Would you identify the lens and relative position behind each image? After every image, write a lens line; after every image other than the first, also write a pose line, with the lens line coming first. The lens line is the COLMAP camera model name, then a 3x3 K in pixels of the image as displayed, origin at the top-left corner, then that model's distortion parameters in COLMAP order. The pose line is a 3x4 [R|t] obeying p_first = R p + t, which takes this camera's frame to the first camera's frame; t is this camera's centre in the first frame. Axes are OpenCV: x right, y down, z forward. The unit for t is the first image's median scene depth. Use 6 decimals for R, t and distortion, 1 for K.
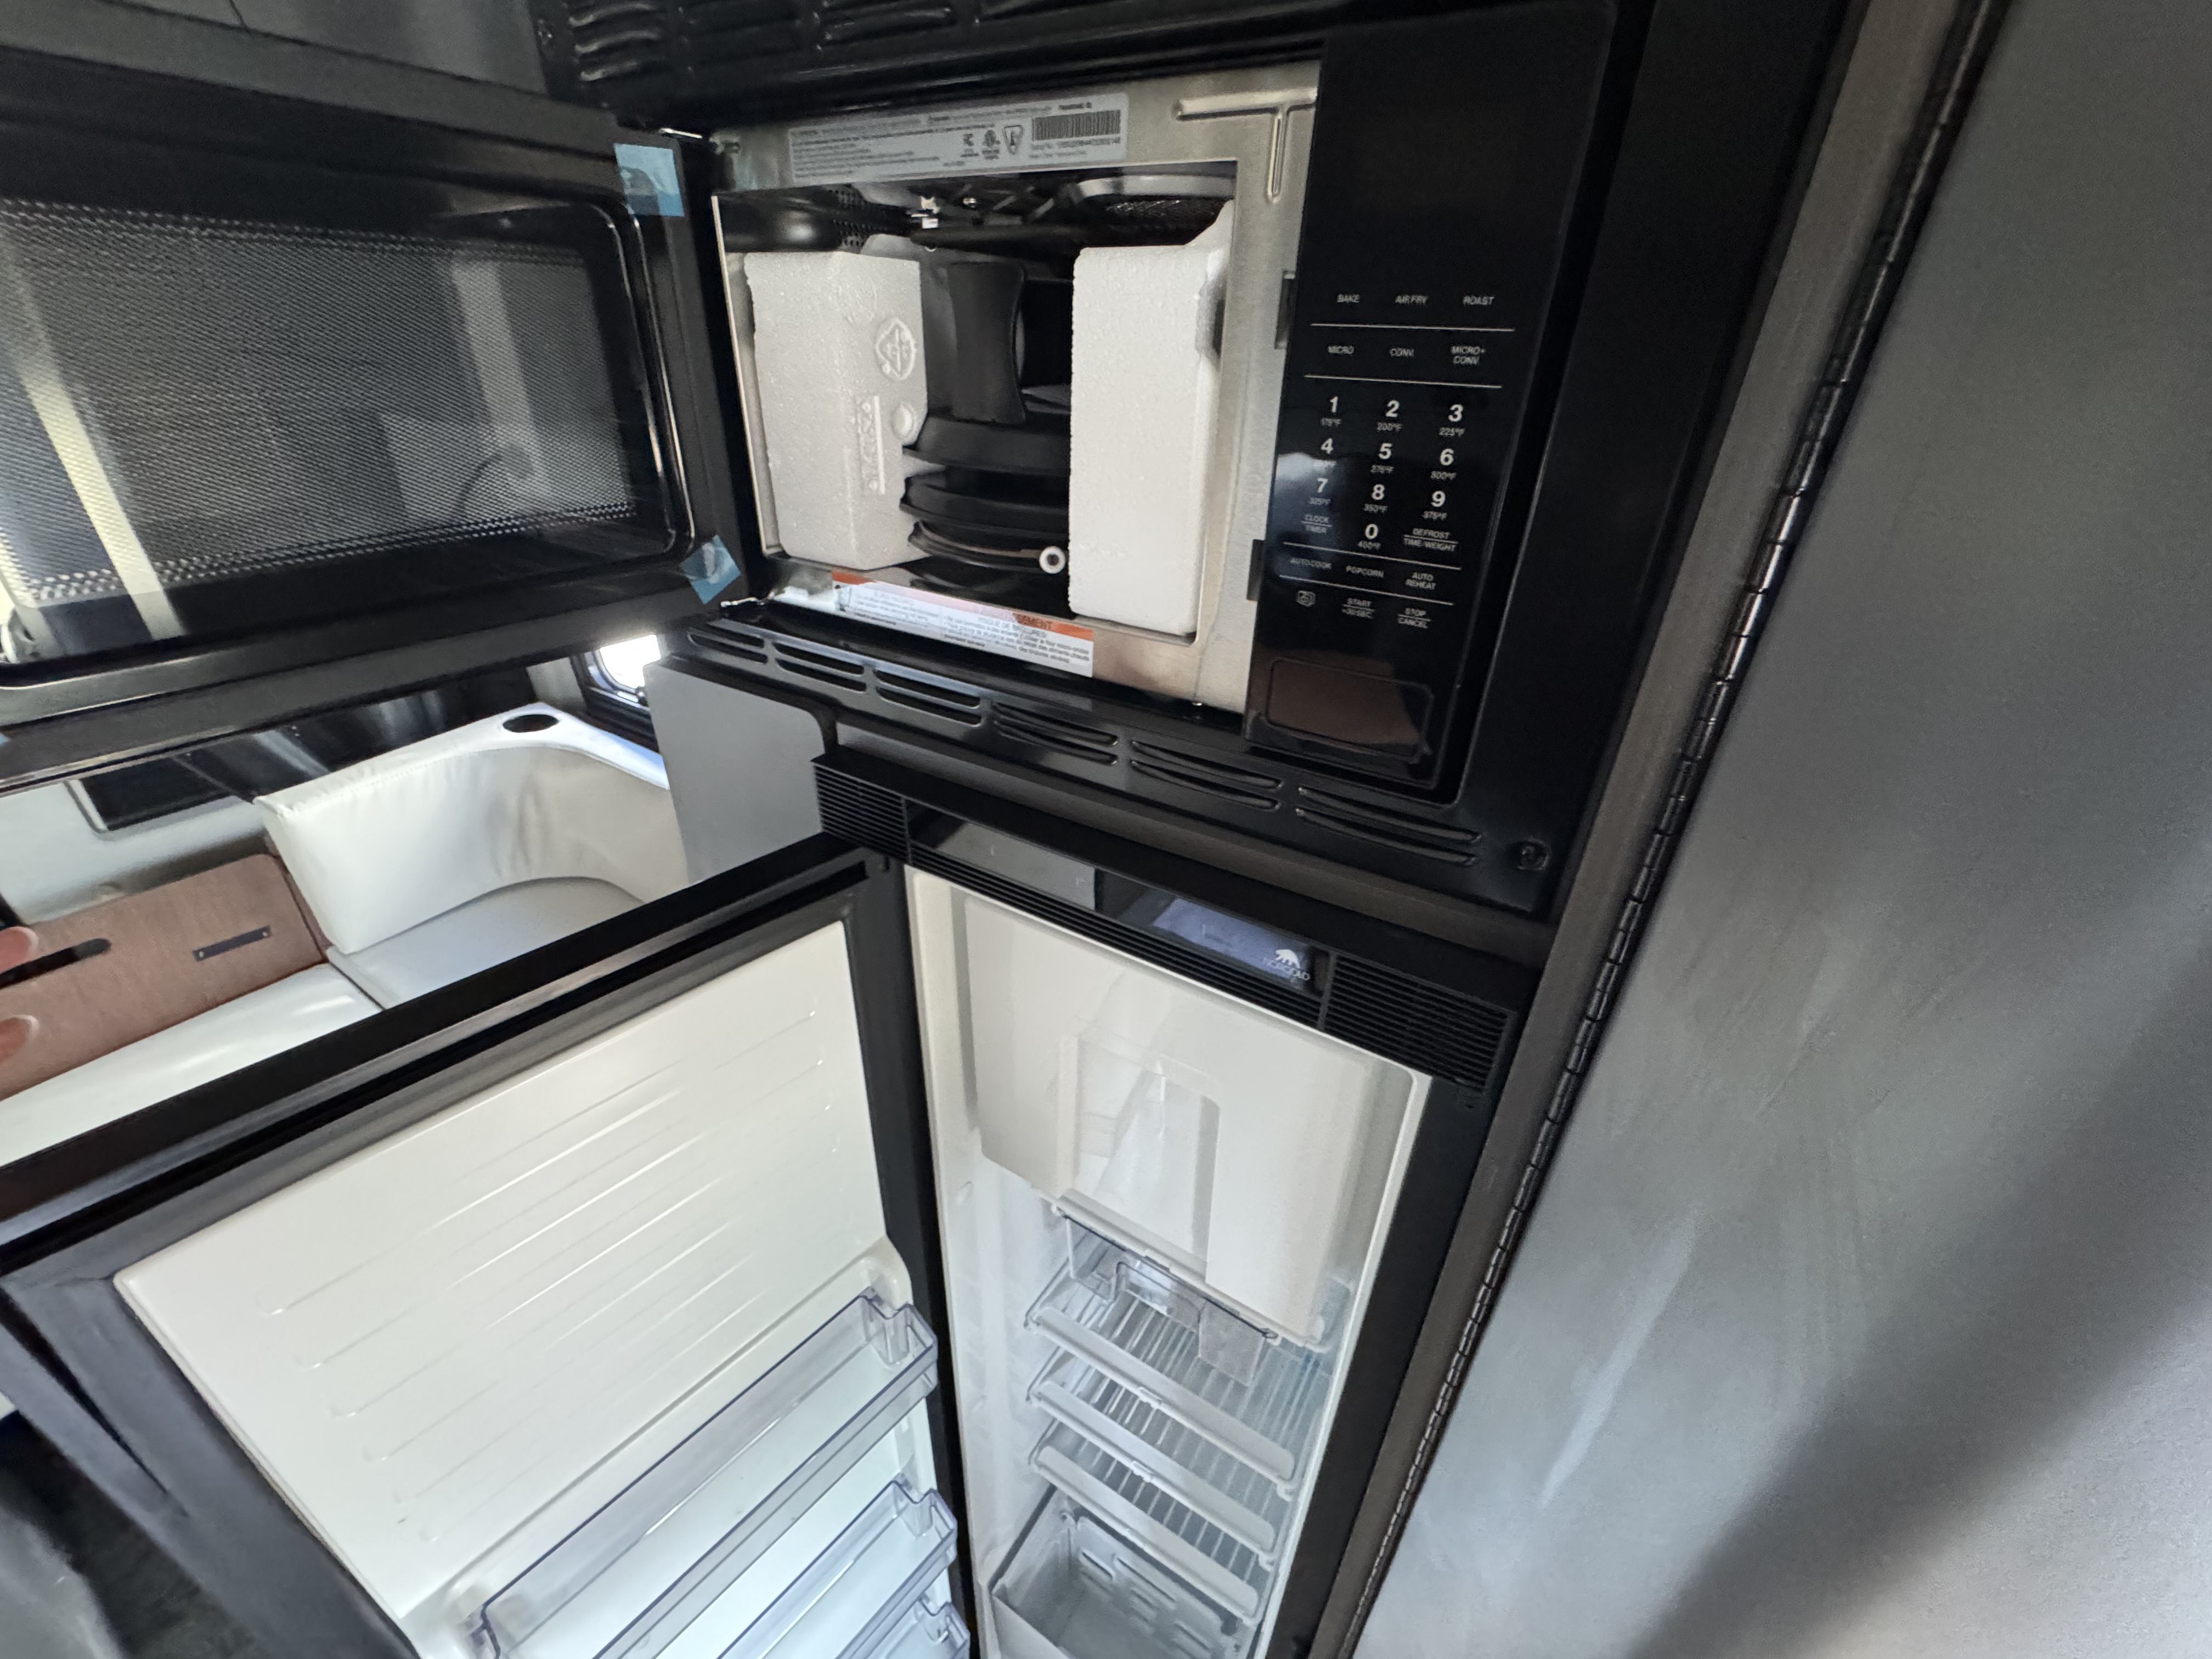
lens RADIAL K [[891.4, 0, 1105.4], [0, 891.4, 823.8], [0, 0, 1]] dist [-0.009076, 0.000679]
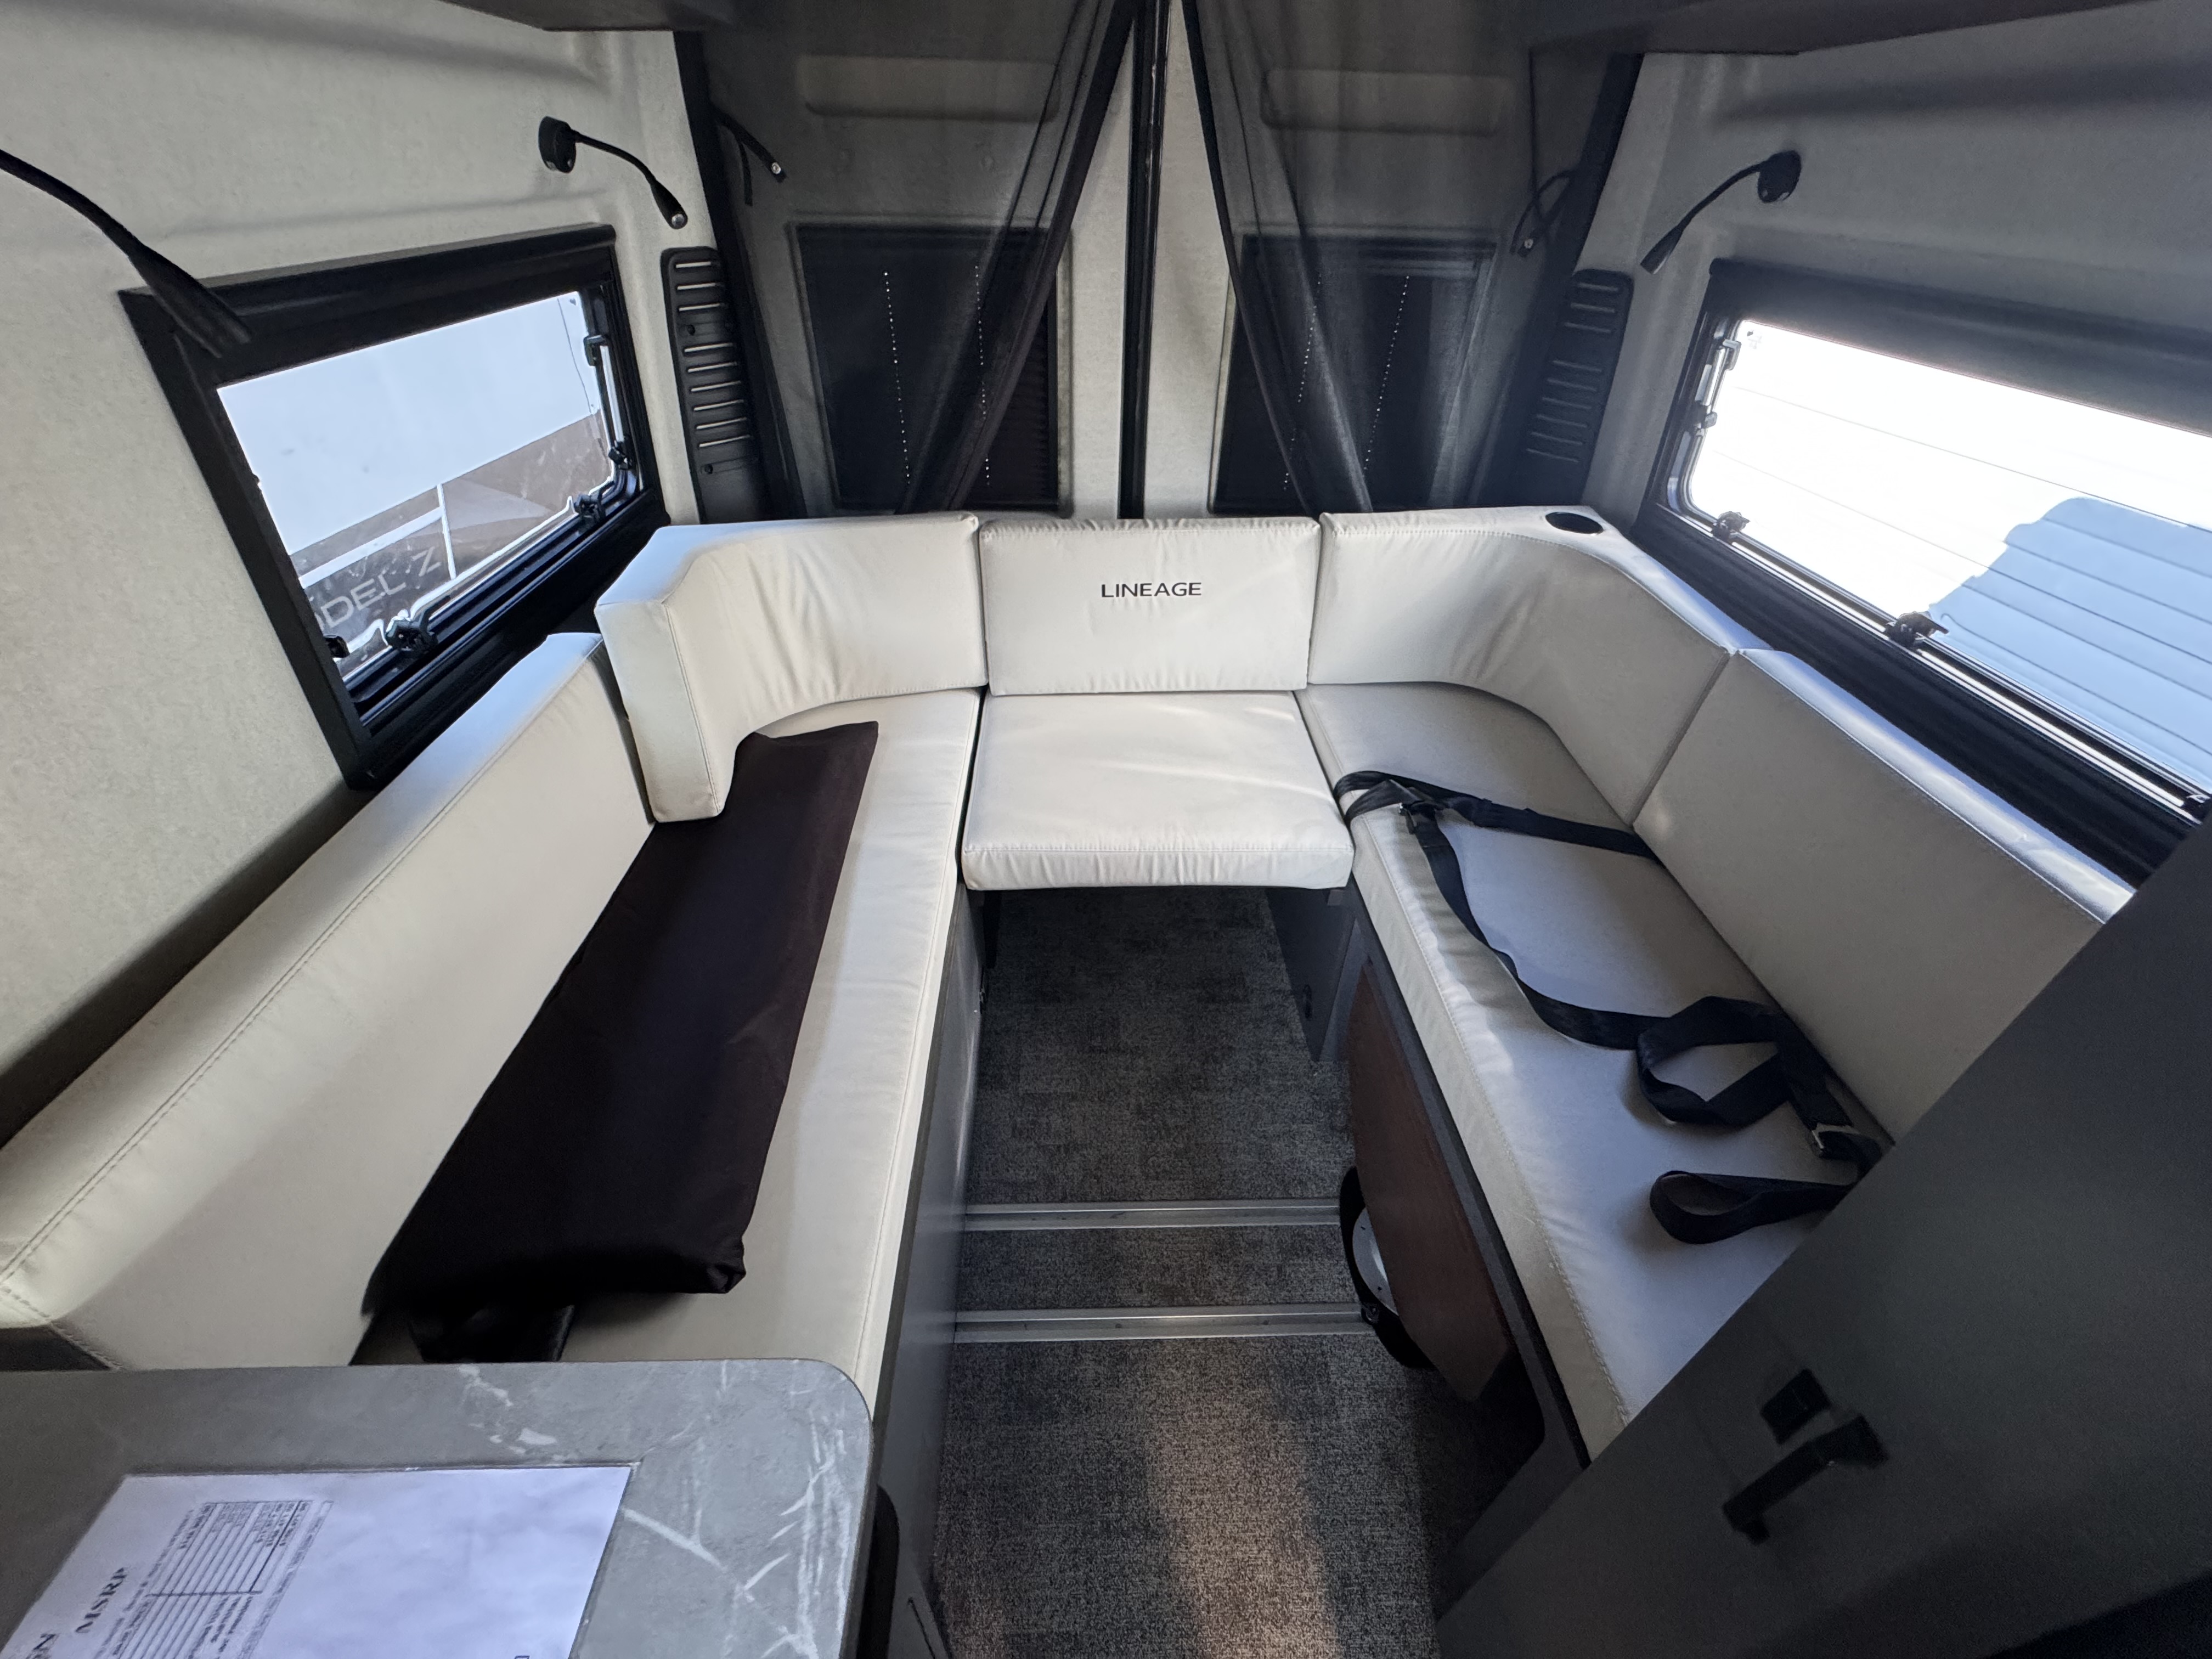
lens RADIAL K [[891.4, 0, 1106.2], [0, 891.4, 833.5], [0, 0, 1]] dist [-0.009076, 0.000679]
pose [[0.572688, 0.481129, -0.663734, -0.203899], [-0.404843, 0.870024, 0.281355, 0.105034], [0.712833, 0.107580, 0.693034, 0.107821]]
